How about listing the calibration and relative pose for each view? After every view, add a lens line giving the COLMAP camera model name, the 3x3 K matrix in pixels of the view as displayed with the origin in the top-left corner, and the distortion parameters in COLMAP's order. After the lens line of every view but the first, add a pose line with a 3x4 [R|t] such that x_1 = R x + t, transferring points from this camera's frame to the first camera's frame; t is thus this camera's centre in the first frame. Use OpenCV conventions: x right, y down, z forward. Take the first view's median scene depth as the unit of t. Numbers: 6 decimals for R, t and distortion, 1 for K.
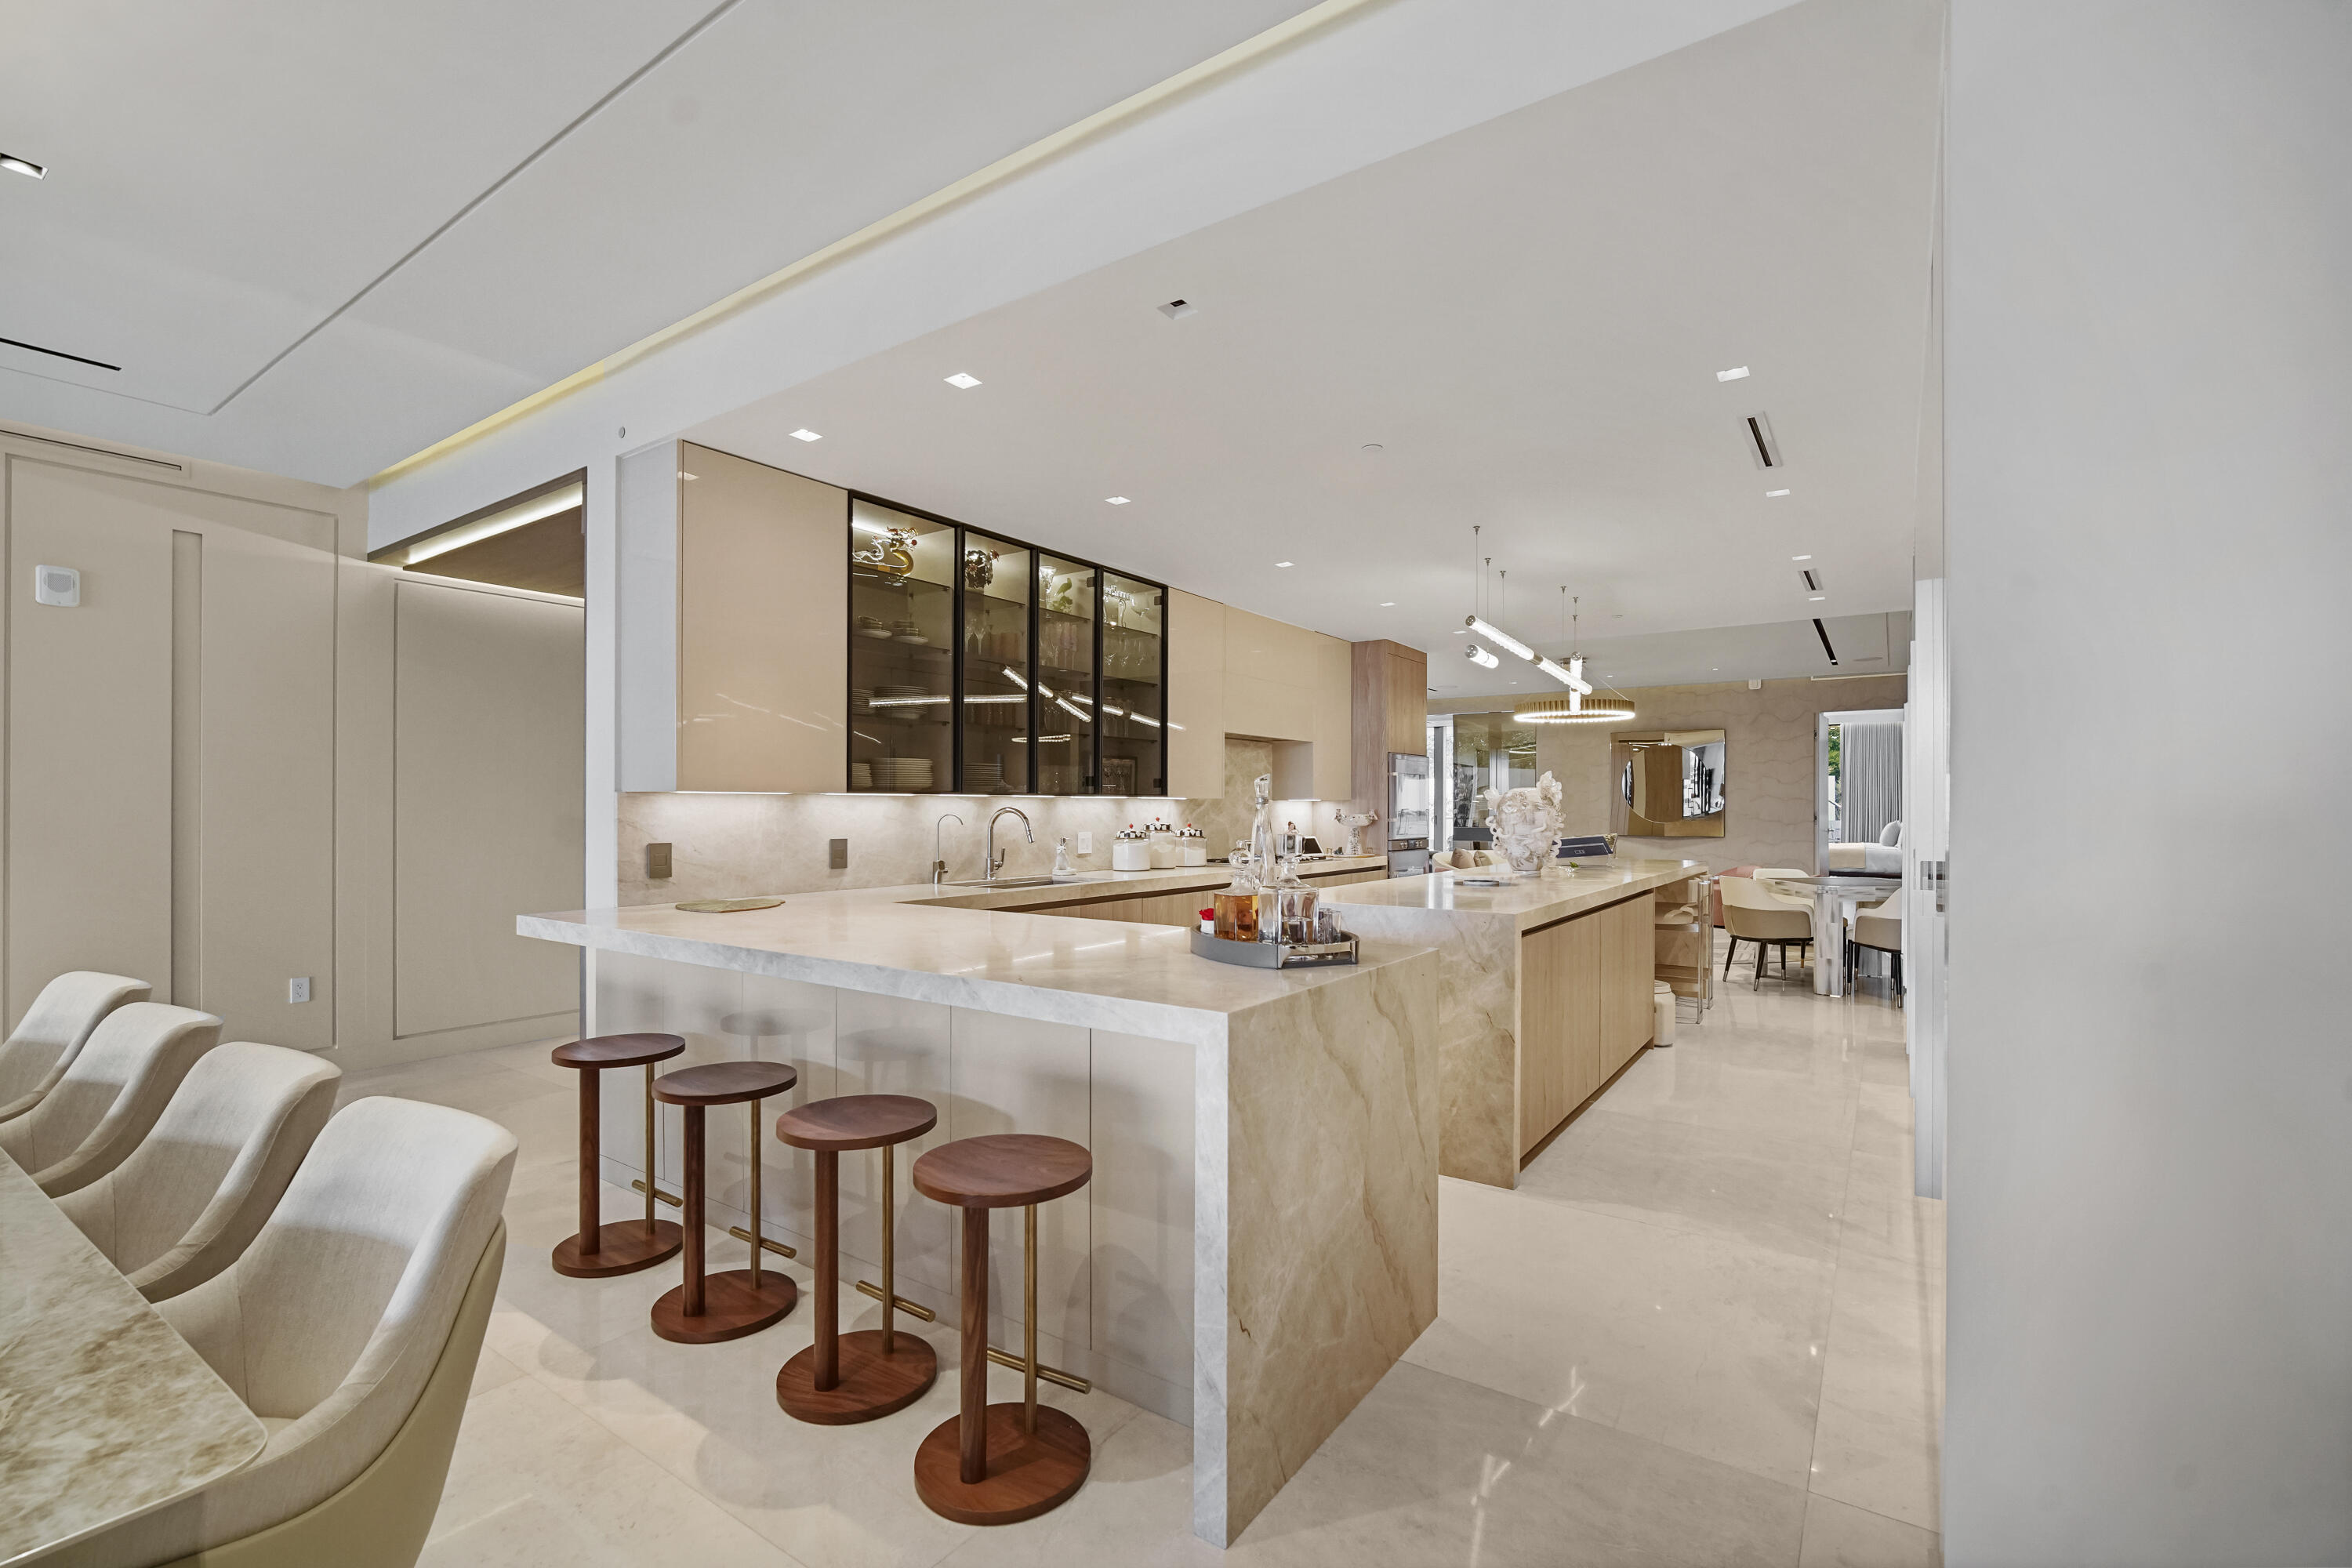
lens RADIAL K [[1022.4, 0, 1182.0], [0, 1022.4, 796.6], [0, 0, 1]] dist [-0.012168, 0.003003]
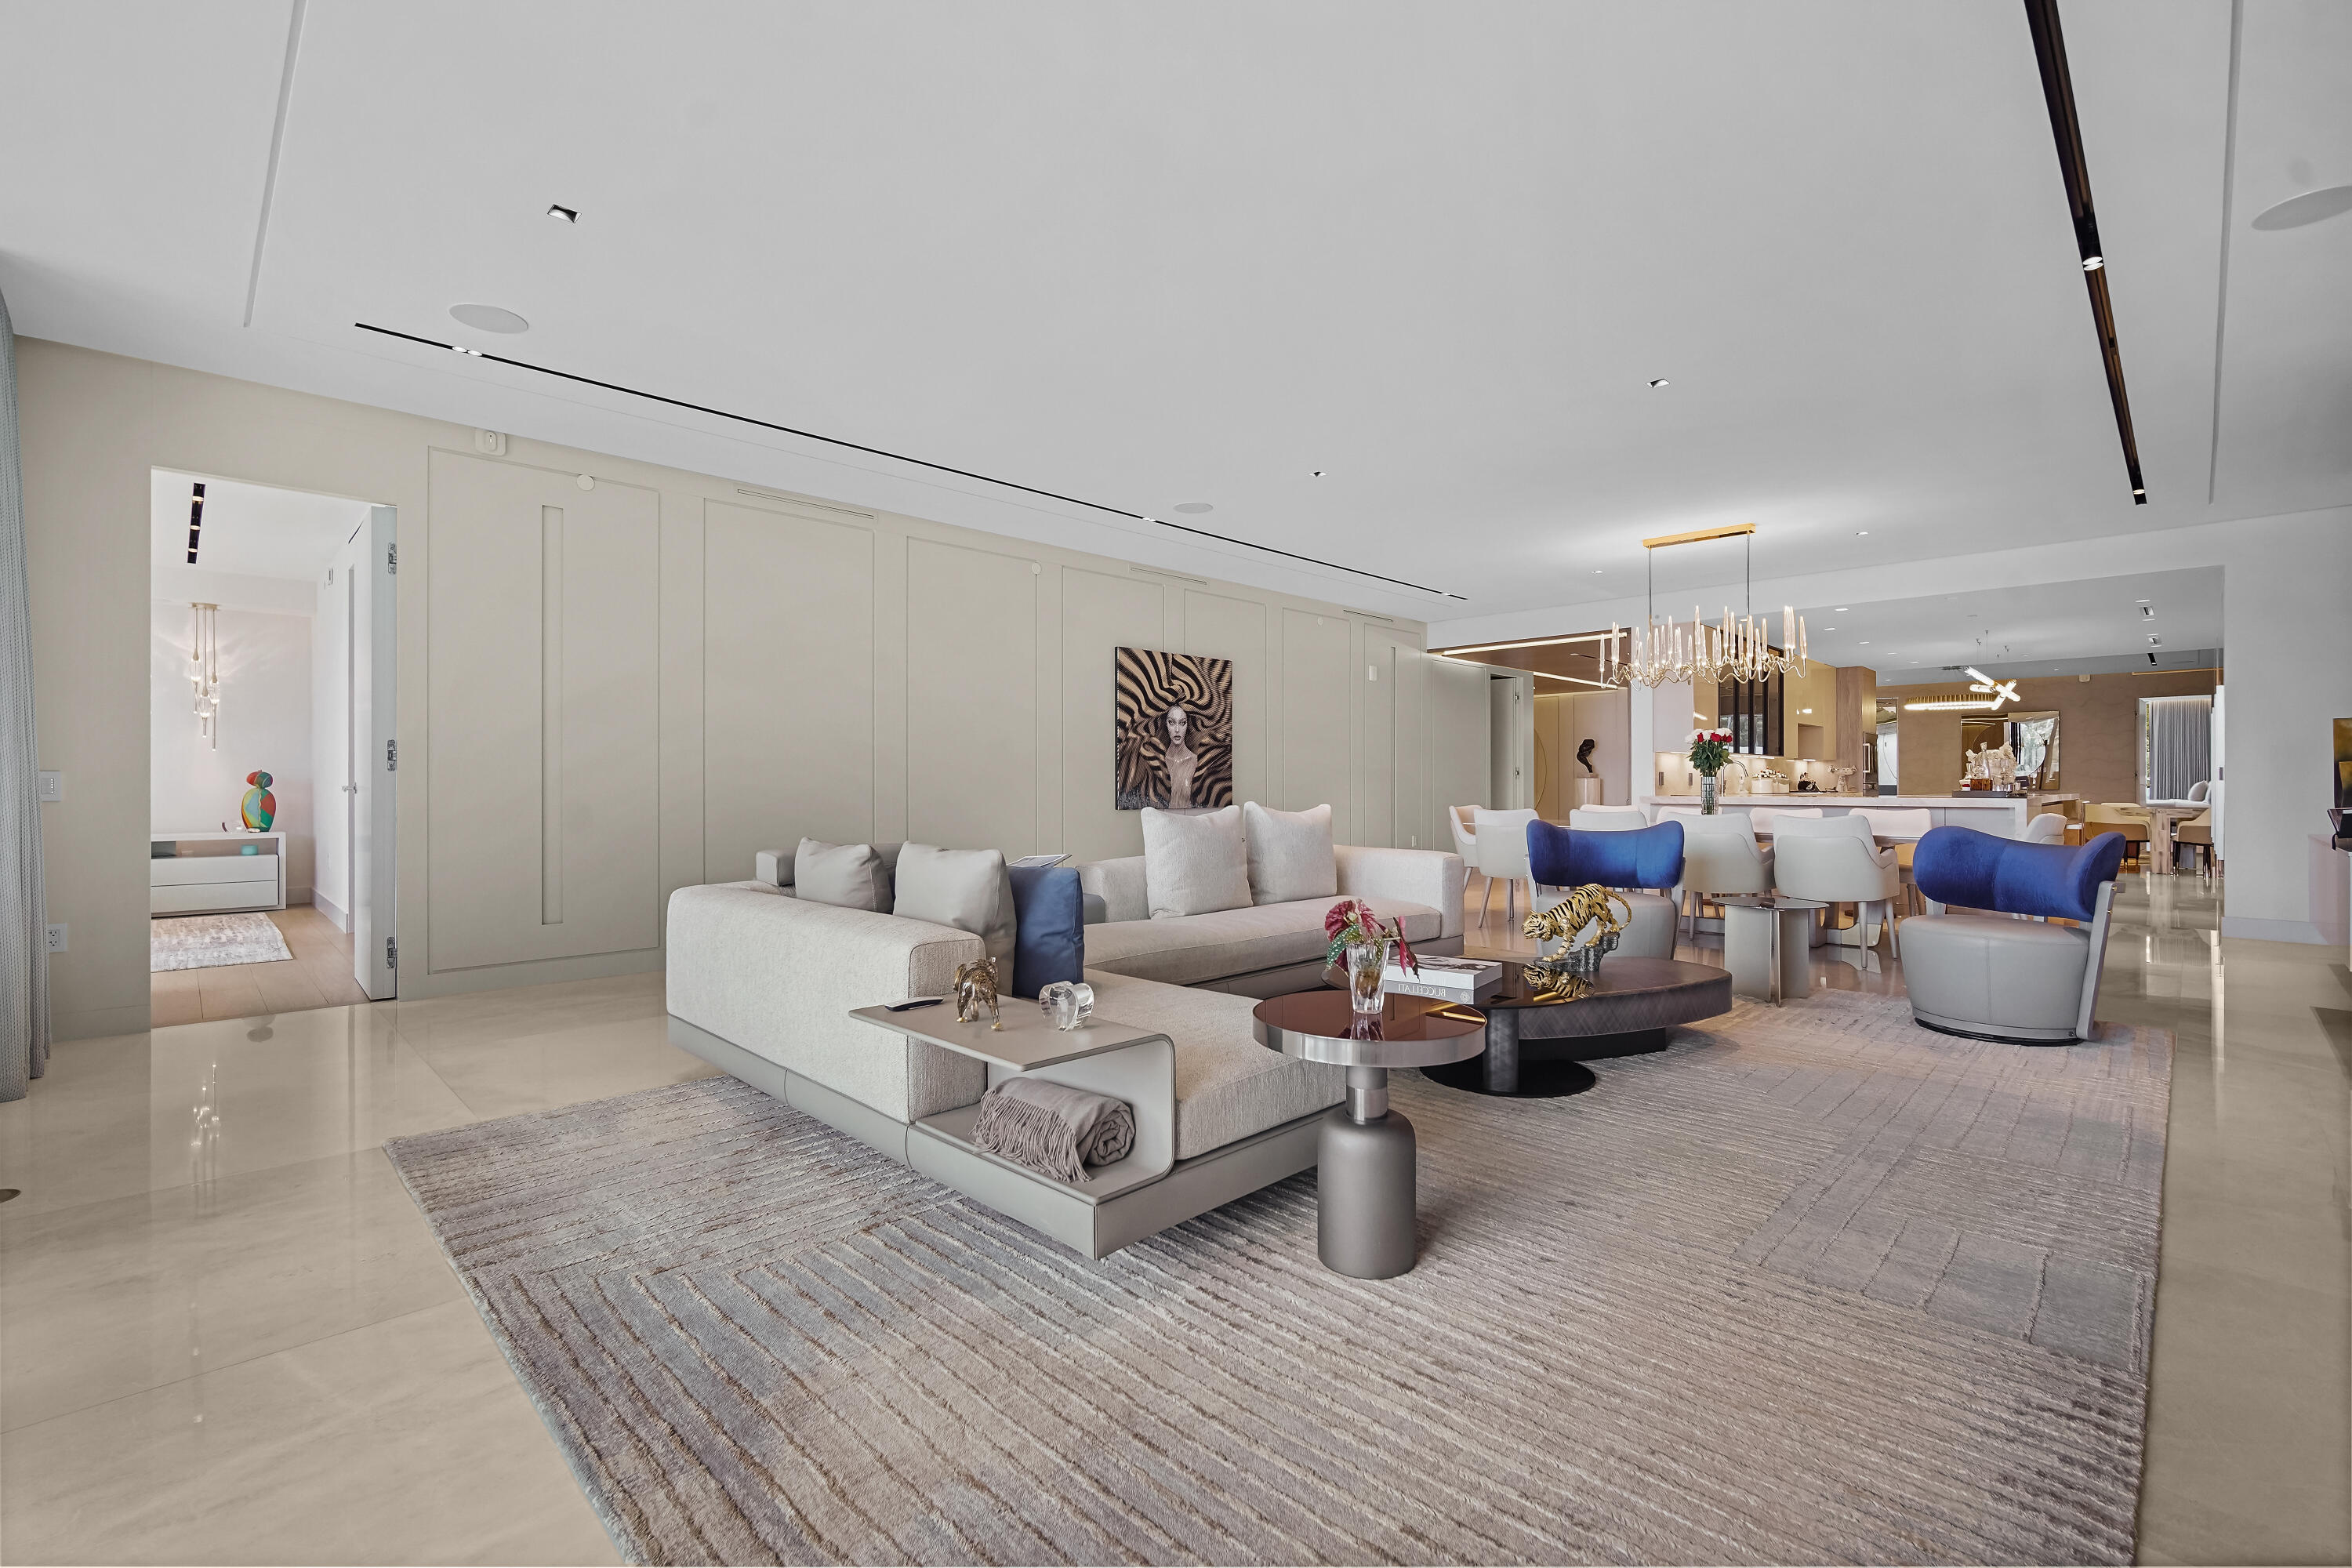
lens RADIAL K [[1022.4, 0, 1180.7], [0, 1022.4, 774.6], [0, 0, 1]] dist [-0.012168, 0.003003]
pose [[0.984464, -0.001726, -0.175577, -0.673206], [0.002350, 0.999992, 0.003343, 0.021728], [0.175569, -0.003703, 0.984460, -0.946615]]
